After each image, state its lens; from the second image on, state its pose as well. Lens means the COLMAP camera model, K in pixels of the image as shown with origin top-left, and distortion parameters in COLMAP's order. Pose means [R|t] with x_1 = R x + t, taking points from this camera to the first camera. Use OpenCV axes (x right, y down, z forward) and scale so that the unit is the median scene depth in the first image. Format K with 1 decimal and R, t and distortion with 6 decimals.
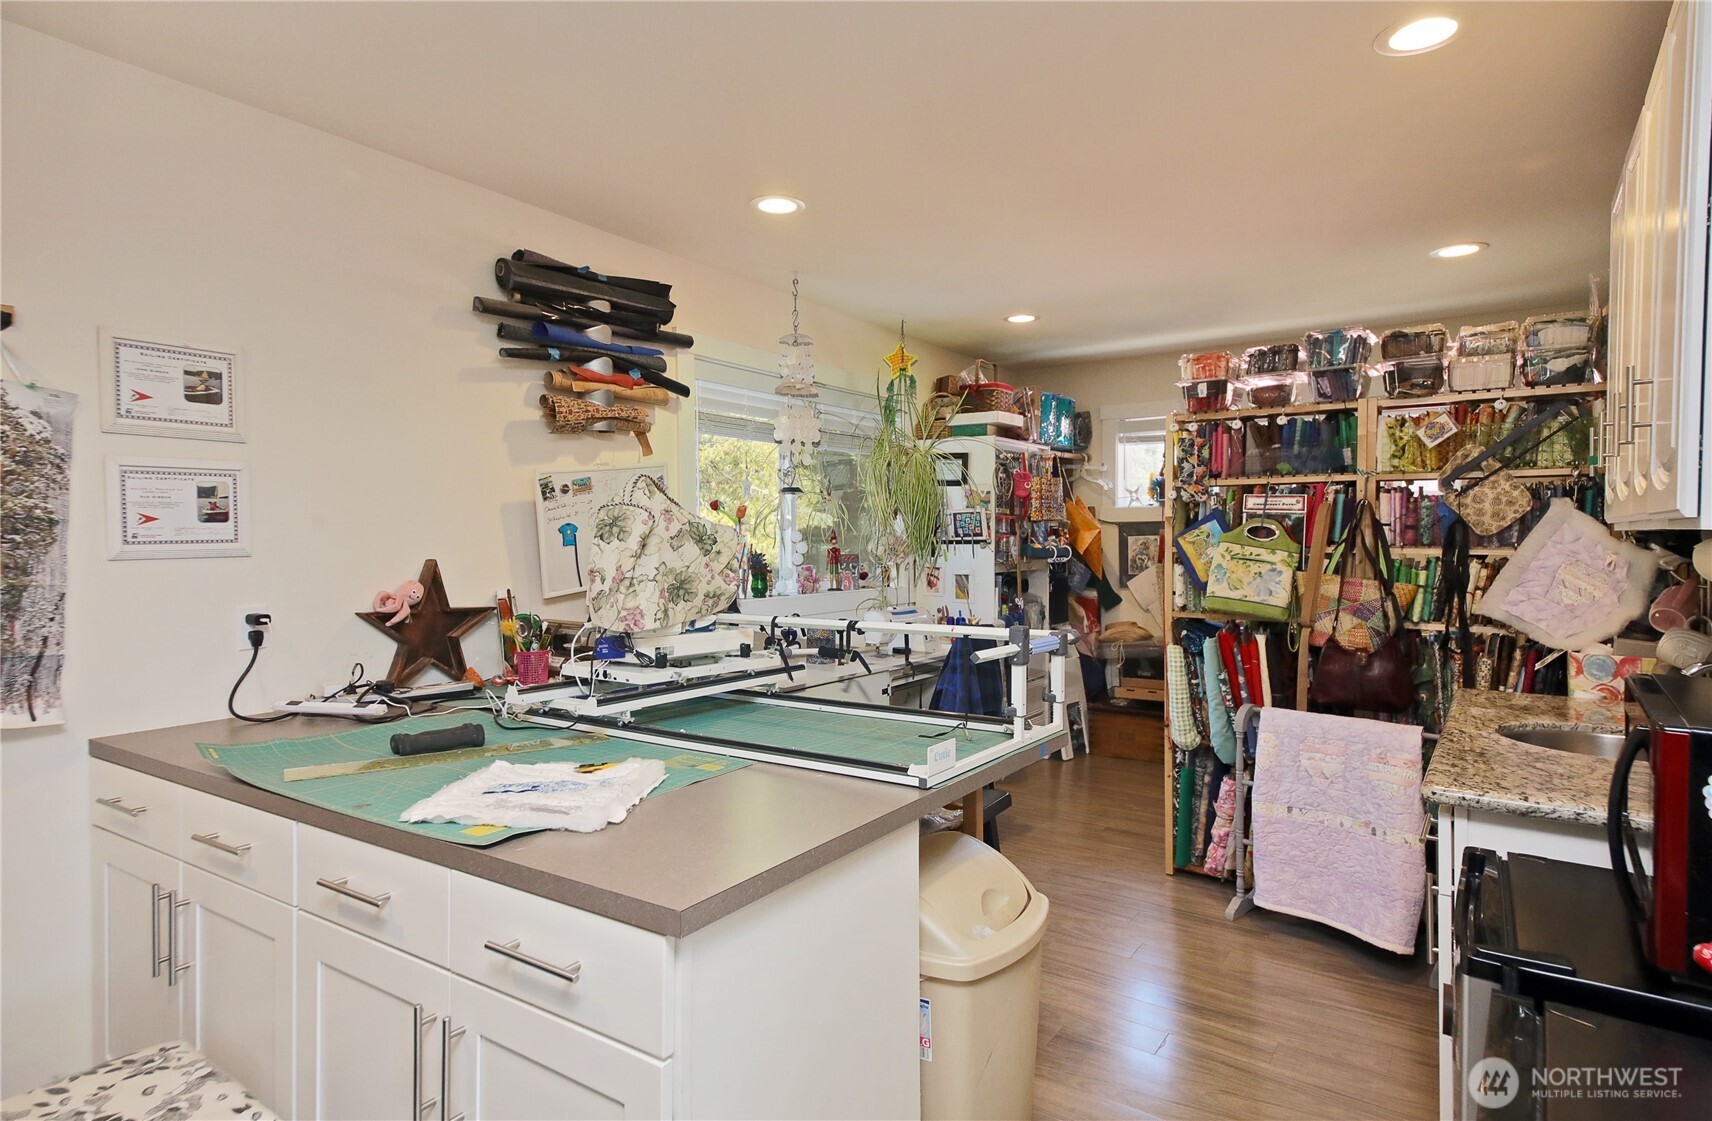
lens RADIAL K [[970.0, 0, 858.1], [0, 970.0, 550.7], [0, 0, 1]] dist [0.041375, -0.008261]
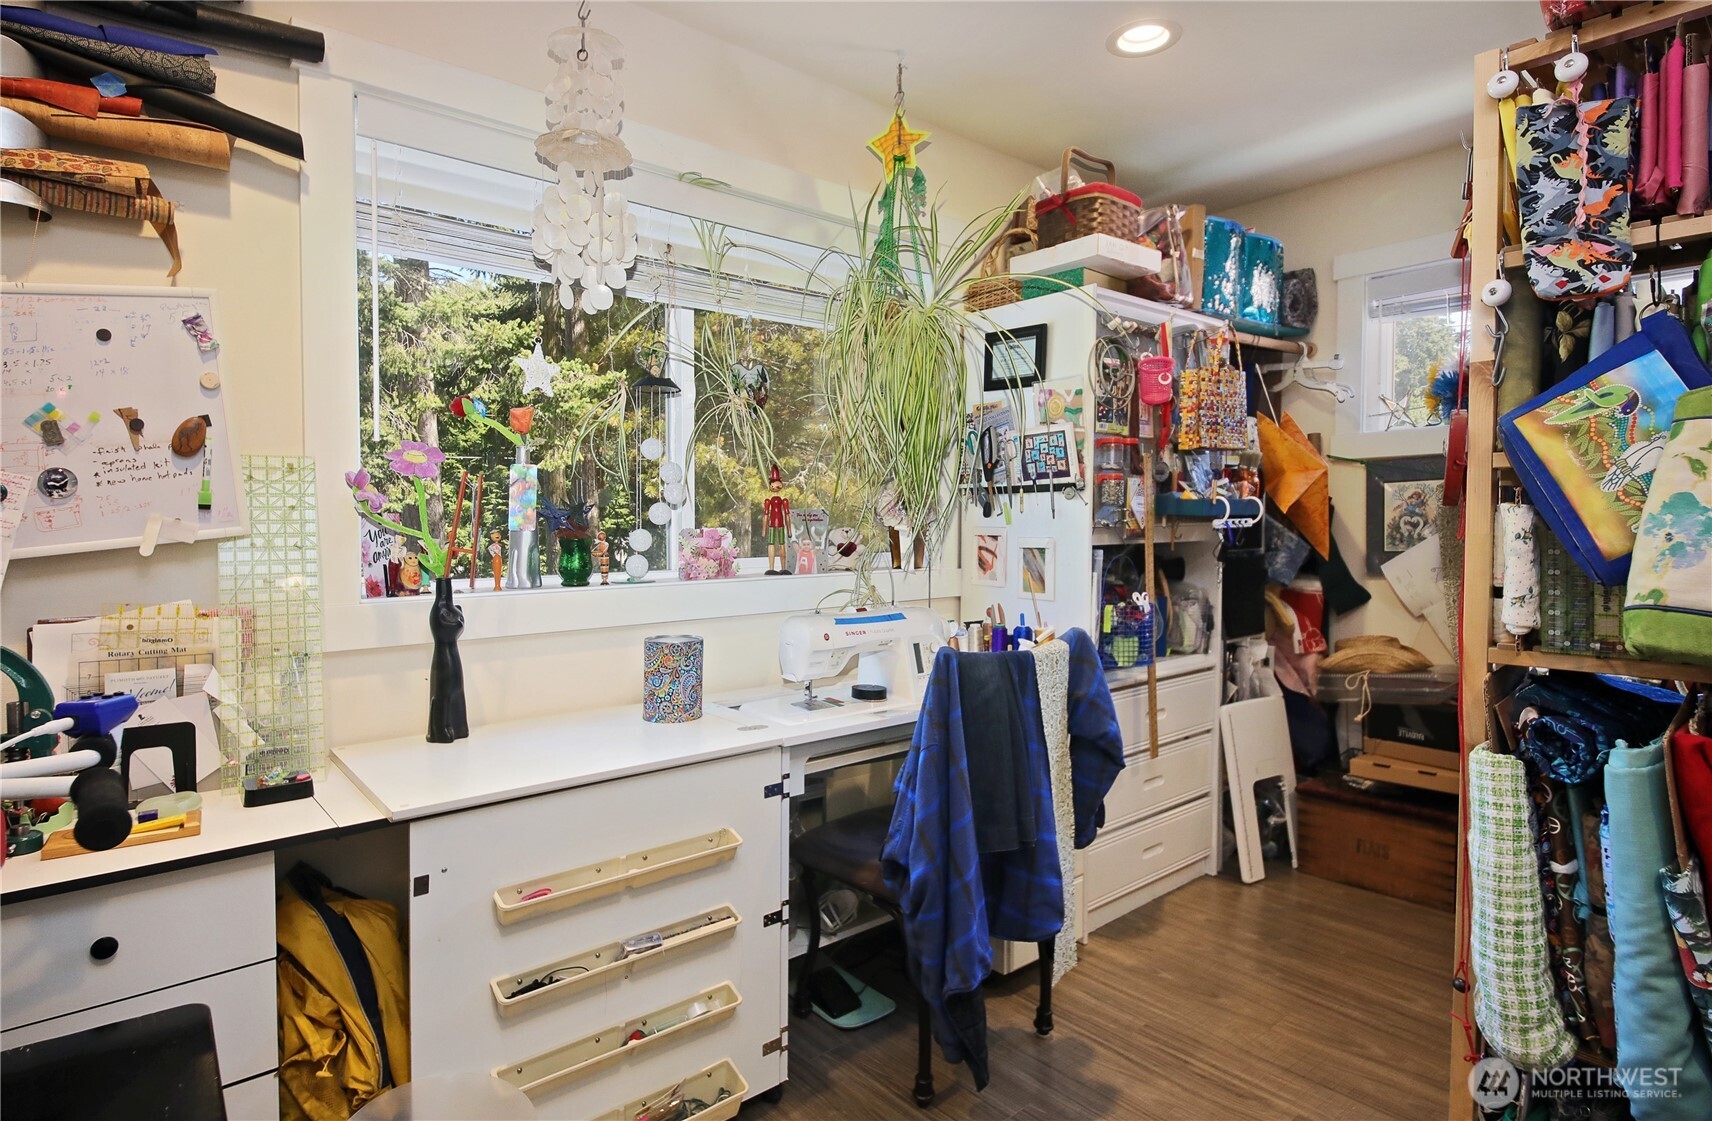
lens RADIAL K [[896.8, 0, 846.3], [0, 896.8, 565.1], [0, 0, 1]] dist [-0.001988, -0.008702]
pose [[0.957807, 0.007574, -0.287314, 0.150469], [0.001032, 0.999556, 0.029792, 0.018933], [0.287412, -0.028832, 0.957373, 0.485394]]
